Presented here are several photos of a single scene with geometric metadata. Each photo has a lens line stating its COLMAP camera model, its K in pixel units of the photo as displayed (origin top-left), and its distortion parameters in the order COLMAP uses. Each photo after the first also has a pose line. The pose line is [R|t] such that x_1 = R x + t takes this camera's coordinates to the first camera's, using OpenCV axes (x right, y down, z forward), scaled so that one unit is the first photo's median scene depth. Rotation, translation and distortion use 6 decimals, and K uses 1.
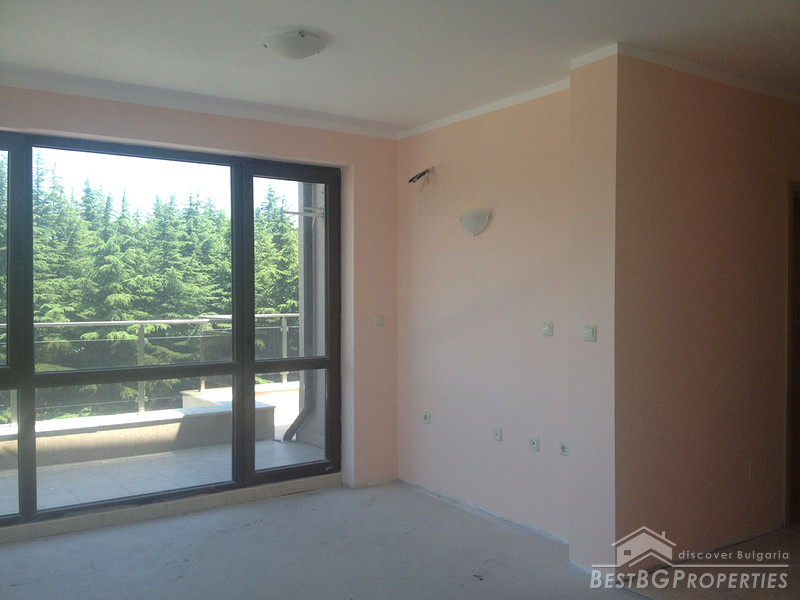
lens RADIAL K [[763.9, 0, 398.7], [0, 763.9, 292.9], [0, 0, 1]] dist [0.010511, 0.000000]
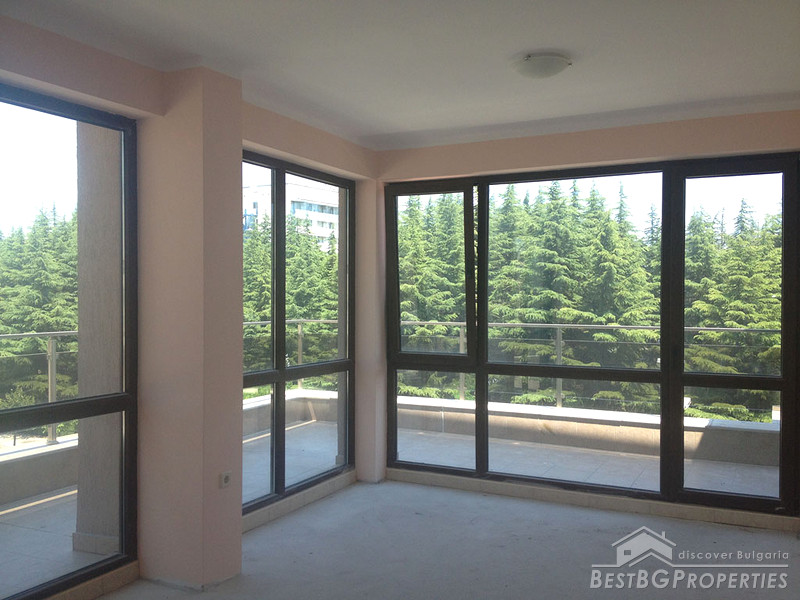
lens RADIAL K [[763.9, 0, 379.8], [0, 763.9, 308.5], [0, 0, 1]] dist [0.010511, 0.000000]
pose [[0.448182, 0.016083, -0.893798, 0.512757], [-0.001615, 0.999851, 0.017181, -0.007314], [0.893941, -0.006257, 0.448141, 0.243960]]
